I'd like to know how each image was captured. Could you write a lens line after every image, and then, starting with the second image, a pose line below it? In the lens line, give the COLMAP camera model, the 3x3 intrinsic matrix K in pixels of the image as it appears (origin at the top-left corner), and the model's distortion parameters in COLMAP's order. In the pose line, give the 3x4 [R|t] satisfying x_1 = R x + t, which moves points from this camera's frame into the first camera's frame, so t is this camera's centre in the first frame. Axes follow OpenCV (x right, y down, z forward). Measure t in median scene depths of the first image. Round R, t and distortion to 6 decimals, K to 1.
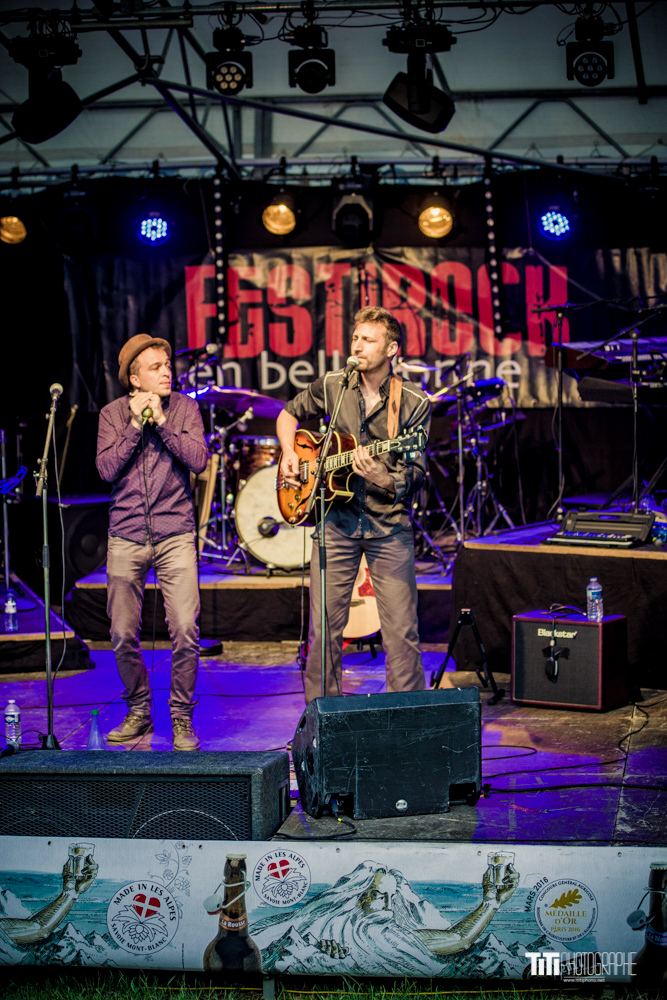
lens RADIAL K [[2651.1, 0, 333.2], [0, 2651.1, 500.0], [0, 0, 1]] dist [-0.130316, 0.000000]
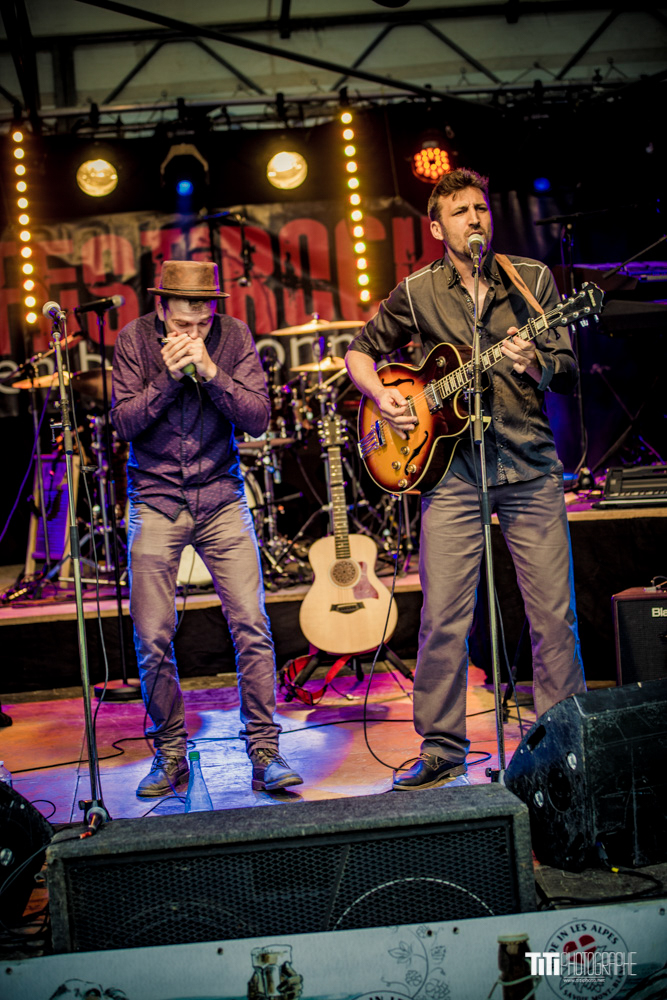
lens RADIAL K [[2505.1, 0, 333.6], [0, 2505.1, 499.5], [0, 0, 1]] dist [-0.166732, 0.000000]
pose [[0.974861, -0.073134, 0.210472, -0.120592], [0.081443, 0.996194, -0.031074, 0.024129], [-0.207398, 0.047434, 0.977106, 0.232883]]
